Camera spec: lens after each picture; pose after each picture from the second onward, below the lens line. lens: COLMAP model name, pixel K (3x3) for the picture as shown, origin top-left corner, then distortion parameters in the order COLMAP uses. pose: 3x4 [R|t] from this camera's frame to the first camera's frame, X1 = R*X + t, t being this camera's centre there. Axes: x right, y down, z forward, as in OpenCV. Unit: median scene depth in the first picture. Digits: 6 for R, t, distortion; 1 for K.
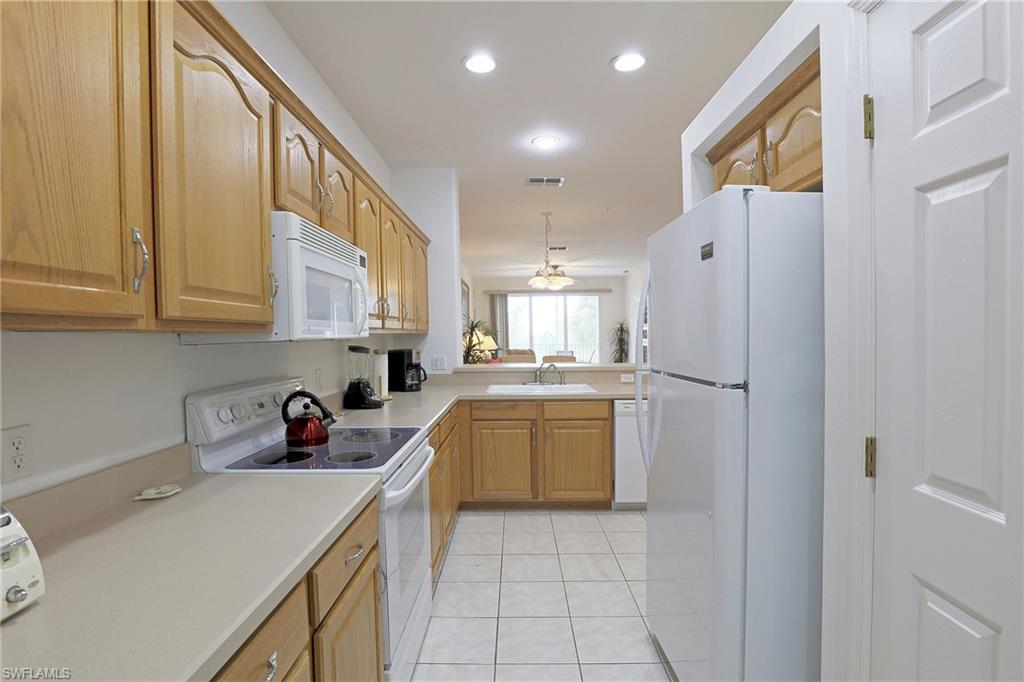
lens RADIAL K [[495.1, 0, 509.4], [0, 495.1, 342.1], [0, 0, 1]] dist [-0.024936, -0.000018]
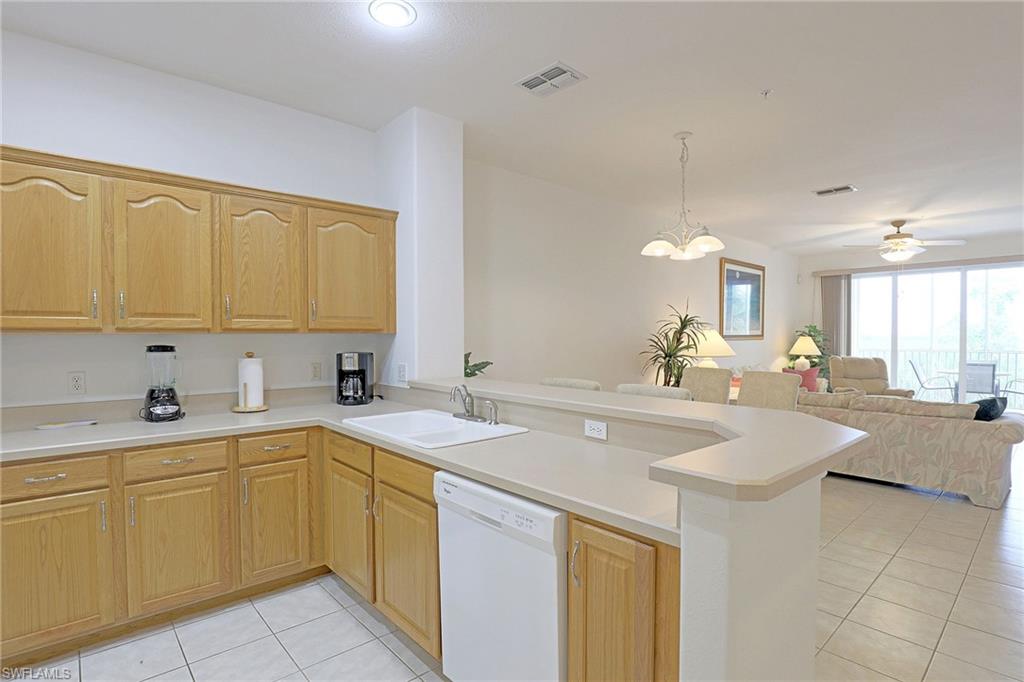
lens RADIAL K [[505.8, 0, 512.1], [0, 505.8, 344.8], [0, 0, 1]] dist [-0.031004, -0.000287]
pose [[0.680730, 0.025874, -0.732078, 0.191928], [-0.018330, 0.999665, 0.018287, -0.005955], [0.732305, 0.000970, 0.680976, 0.215934]]
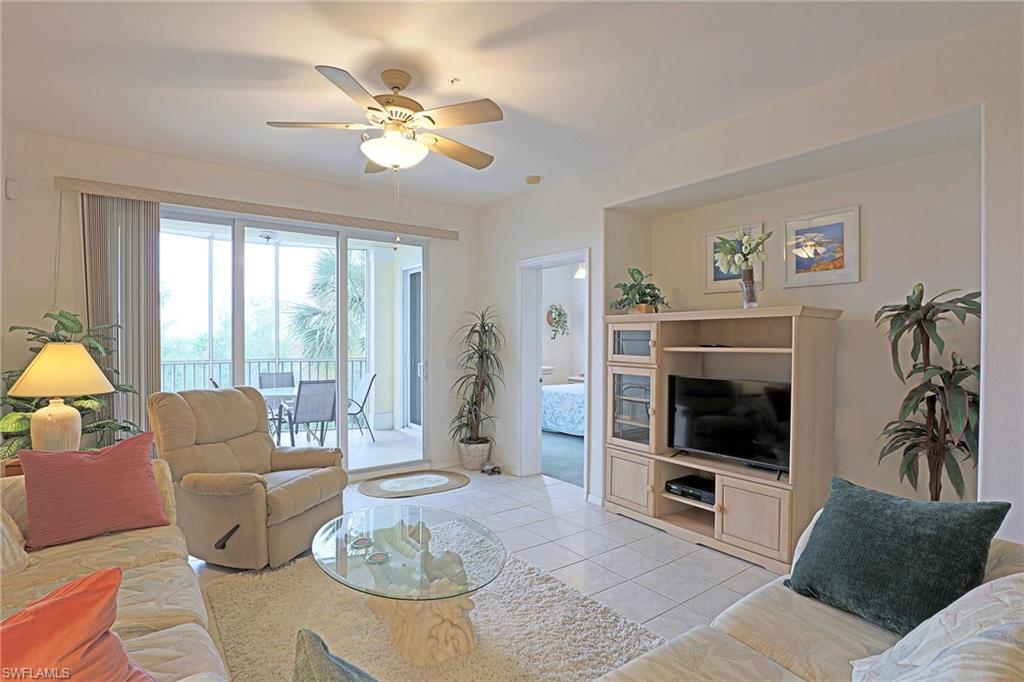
lens RADIAL K [[505.8, 0, 509.5], [0, 505.8, 342.5], [0, 0, 1]] dist [-0.031004, -0.000287]
pose [[0.802924, 0.009282, 0.596009, -0.011592], [0.001603, 0.999842, -0.017731, -0.007373], [-0.596079, 0.015192, 0.802782, 0.672003]]
